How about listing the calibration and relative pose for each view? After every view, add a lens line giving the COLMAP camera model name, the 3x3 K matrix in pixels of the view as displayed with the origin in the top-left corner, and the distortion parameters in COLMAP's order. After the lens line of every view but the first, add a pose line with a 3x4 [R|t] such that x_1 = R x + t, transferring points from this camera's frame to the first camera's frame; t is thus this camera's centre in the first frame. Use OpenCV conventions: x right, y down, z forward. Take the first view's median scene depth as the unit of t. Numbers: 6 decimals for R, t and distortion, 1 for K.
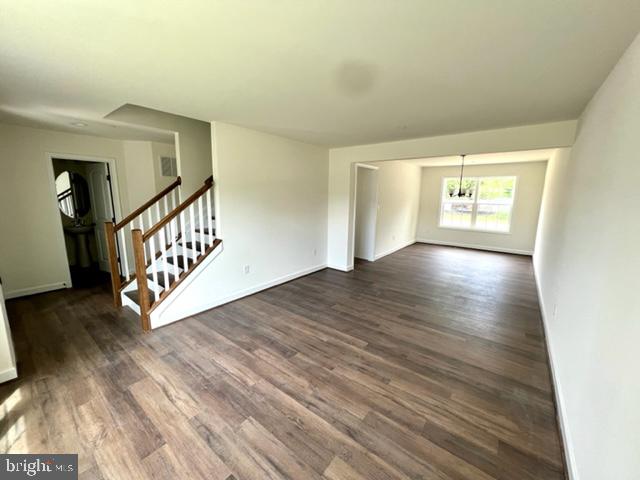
lens RADIAL K [[256.2, 0, 320.0], [0, 256.2, 240.0], [0, 0, 1]] dist [-0.001798, 0.000017]
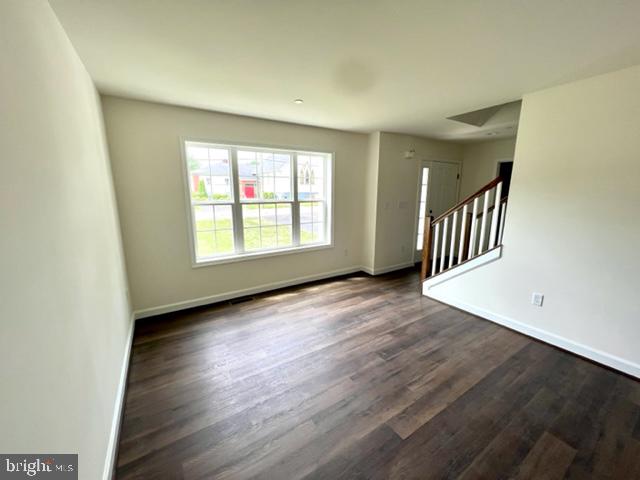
lens RADIAL K [[256.2, 0, 320.0], [0, 256.2, 240.0], [0, 0, 1]] dist [-0.001798, 0.000017]
pose [[-0.330867, 0.163548, -0.929397, 0.715489], [-0.173222, 0.957607, 0.230179, -0.130741], [0.927643, 0.237151, -0.288510, 0.881432]]
